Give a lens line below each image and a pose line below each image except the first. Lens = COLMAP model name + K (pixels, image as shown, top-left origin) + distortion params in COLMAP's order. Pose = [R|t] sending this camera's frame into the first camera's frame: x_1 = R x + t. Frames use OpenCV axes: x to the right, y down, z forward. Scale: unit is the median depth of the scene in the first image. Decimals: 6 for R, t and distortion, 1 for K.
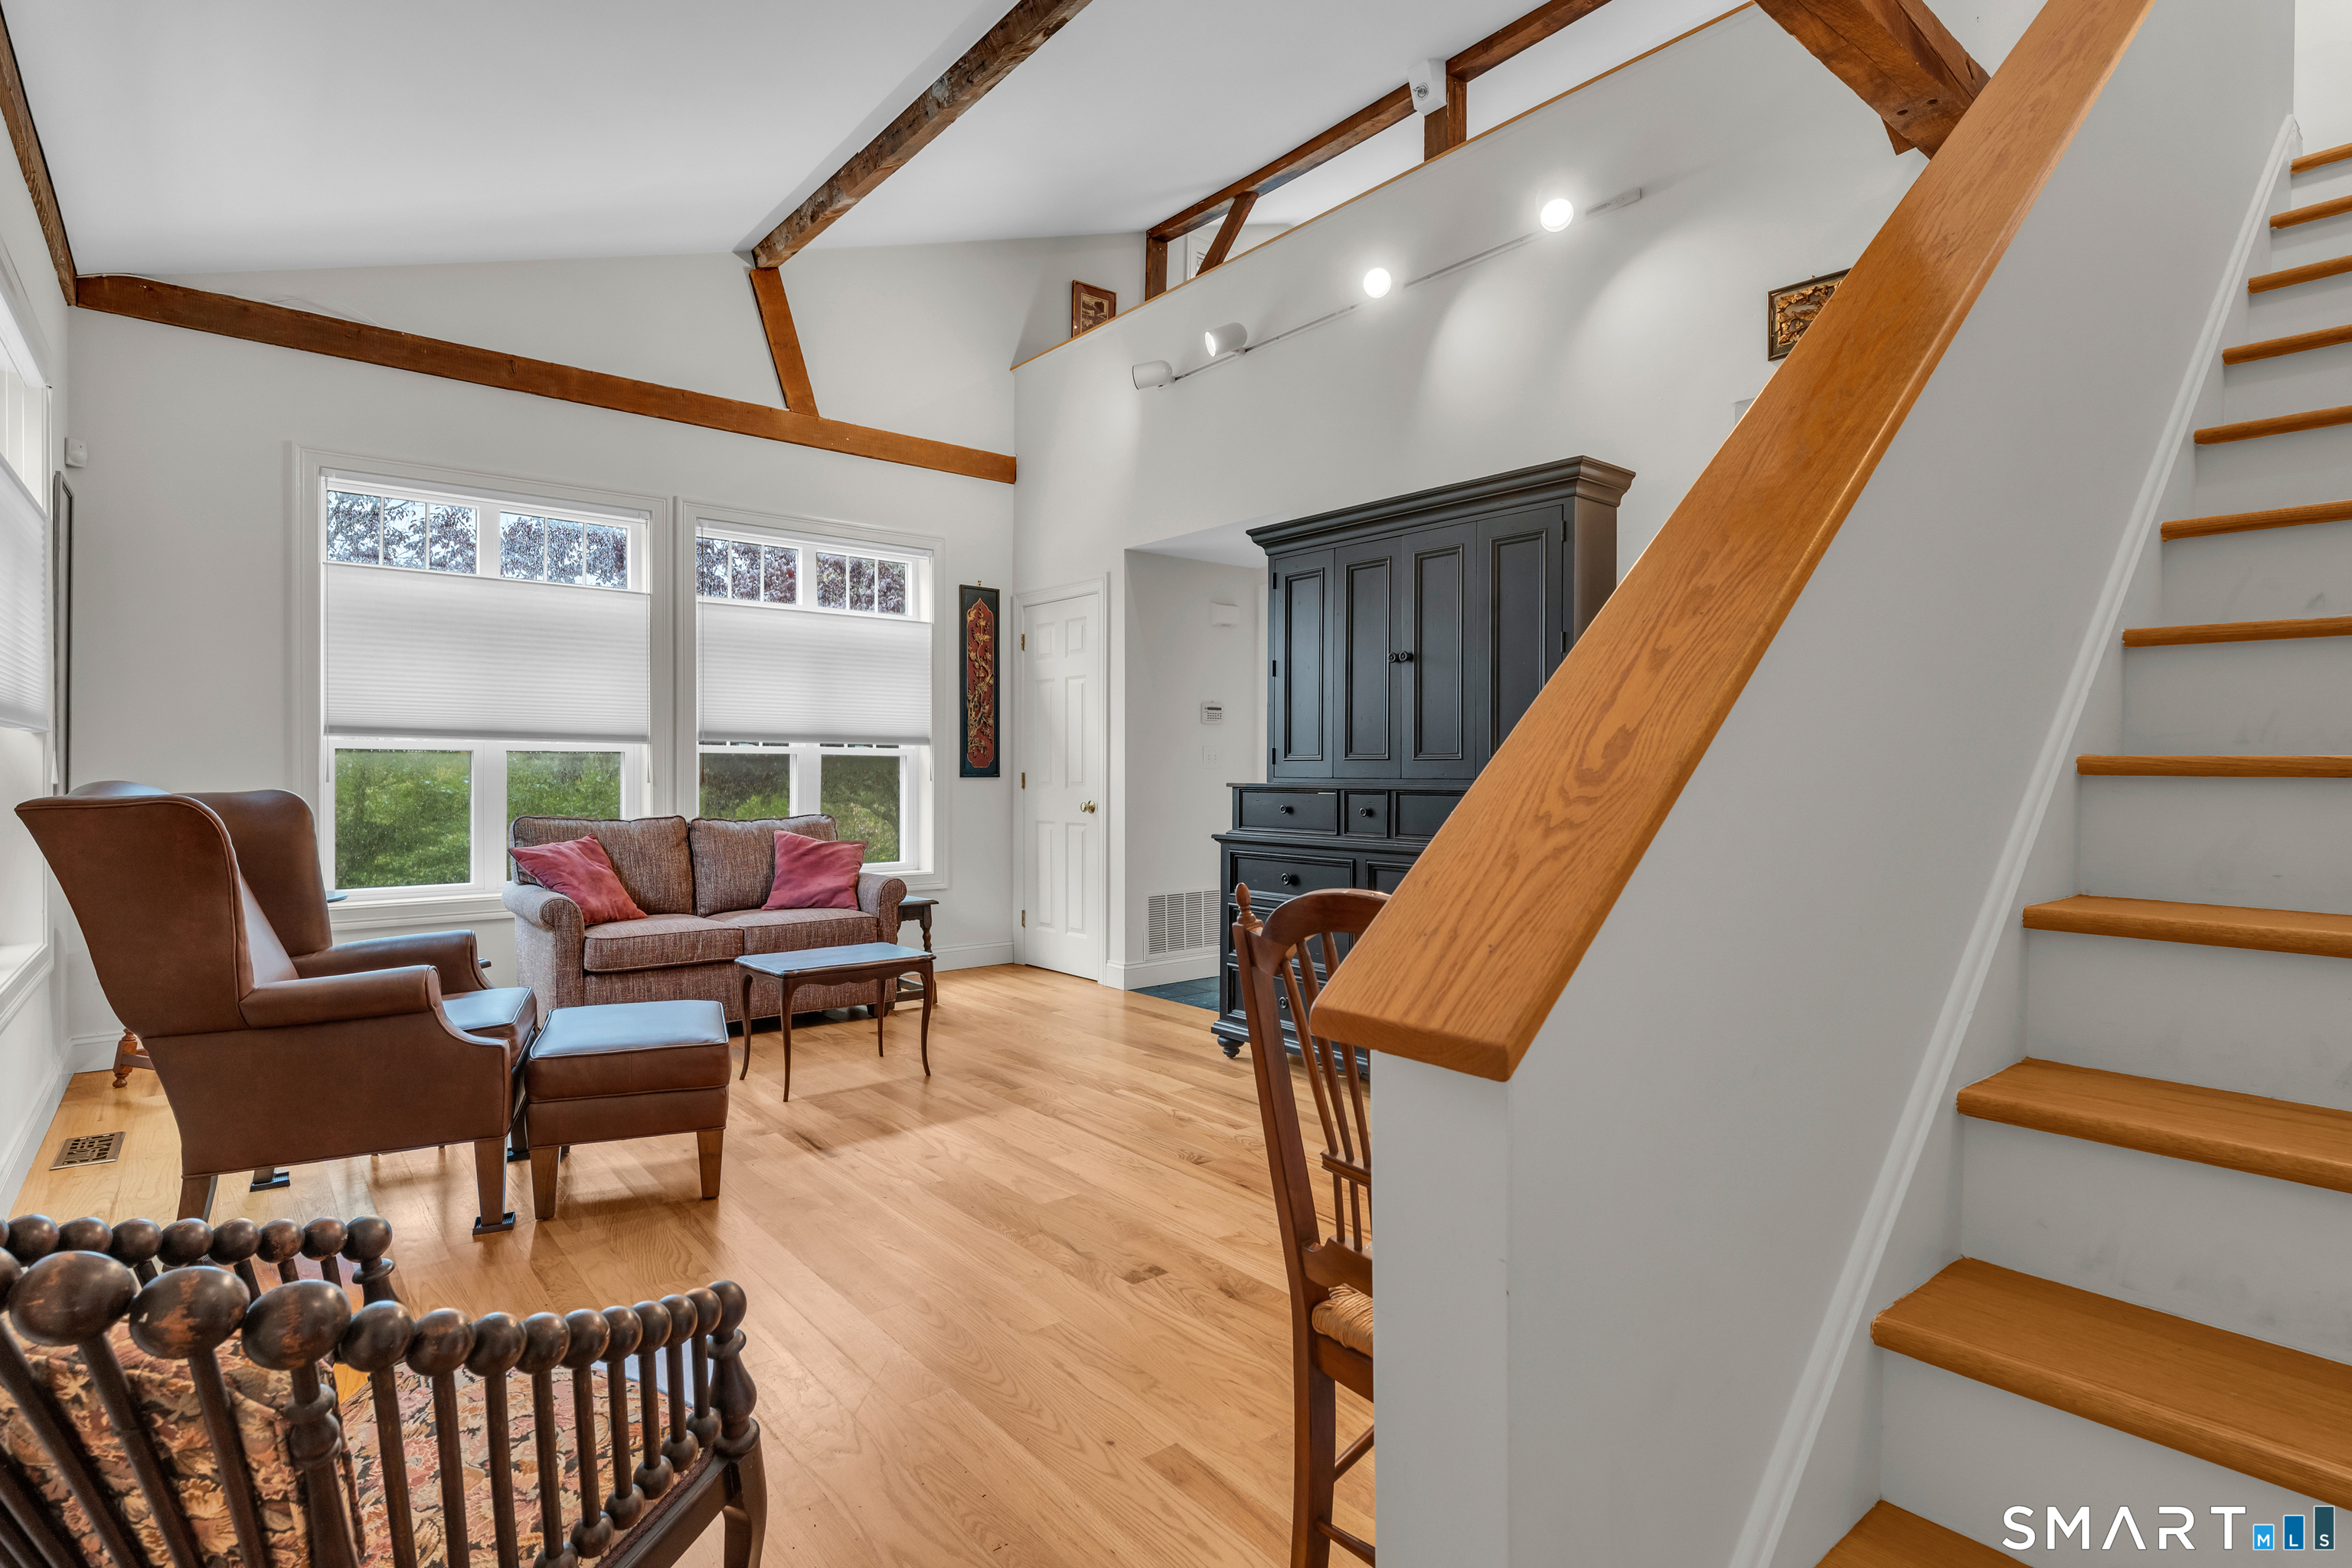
lens RADIAL K [[1169.3, 0, 1176.0], [0, 1169.3, 784.0], [0, 0, 1]] dist [0.001558, 0.000407]
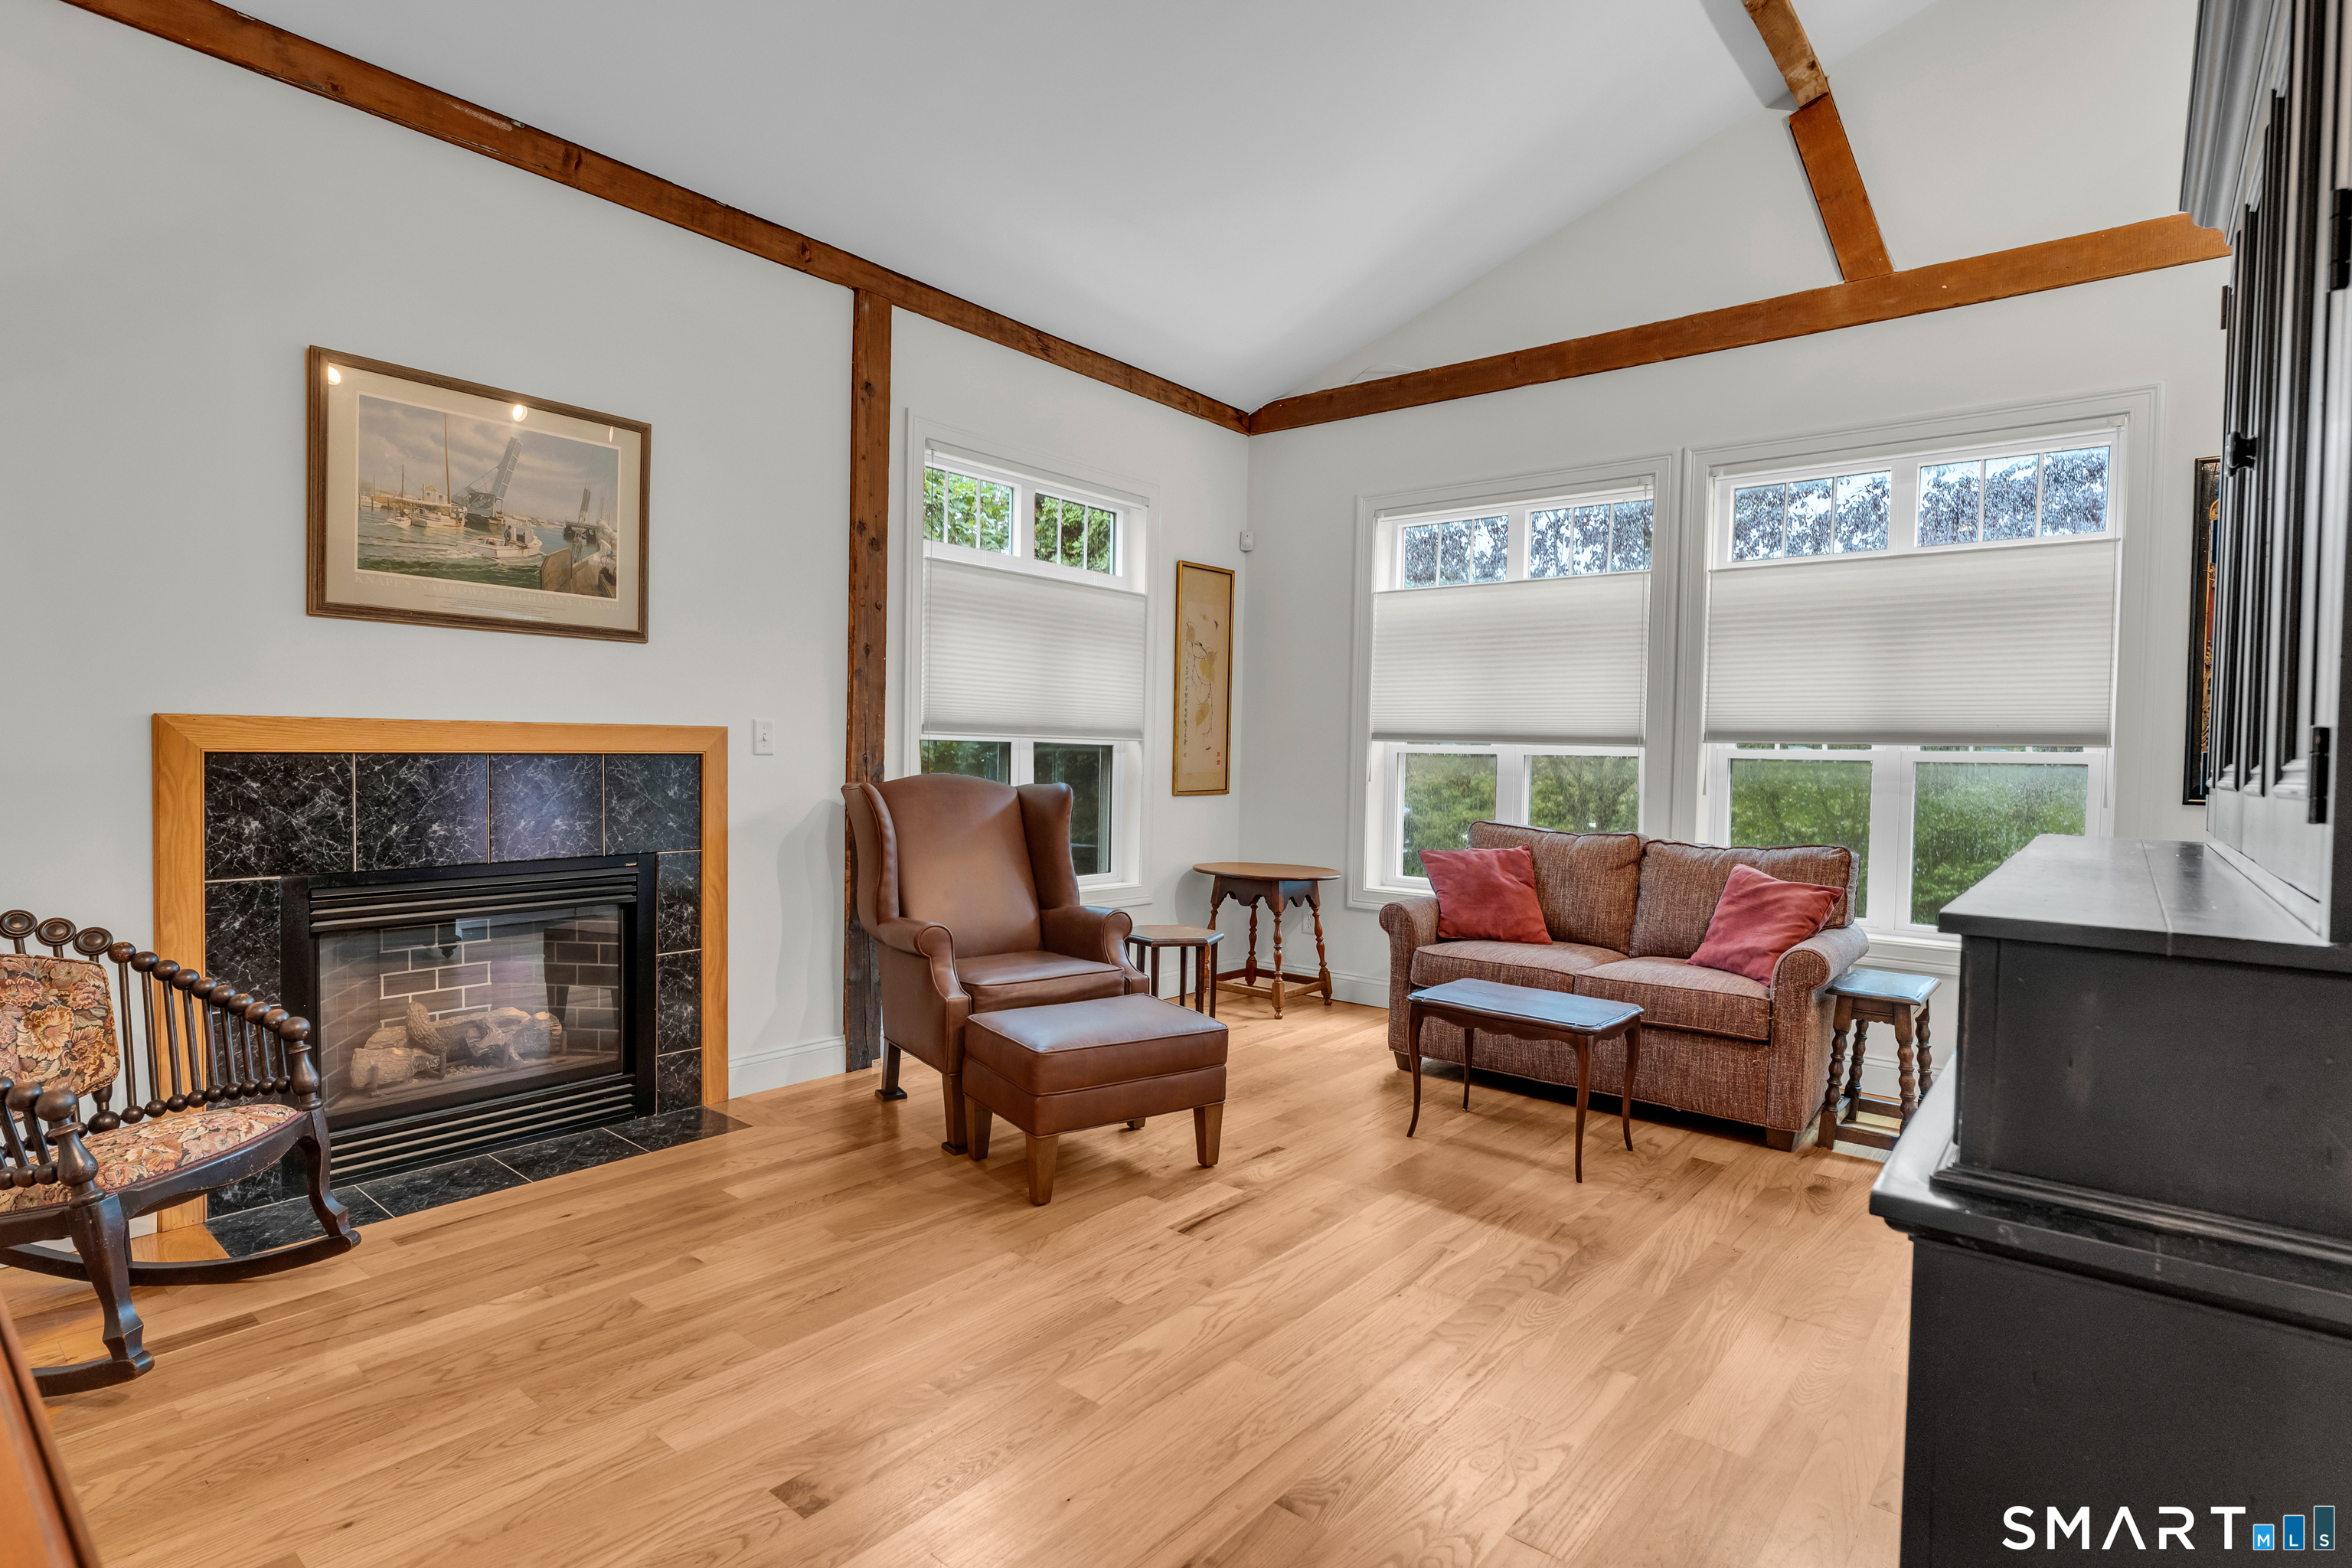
lens RADIAL K [[1169.3, 0, 1176.0], [0, 1169.3, 784.0], [0, 0, 1]] dist [0.001558, 0.000407]
pose [[0.192137, 0.027873, -0.980972, 0.346478], [-0.032822, 0.999220, 0.021963, -0.016223], [0.980819, 0.027978, 0.192902, 0.535181]]
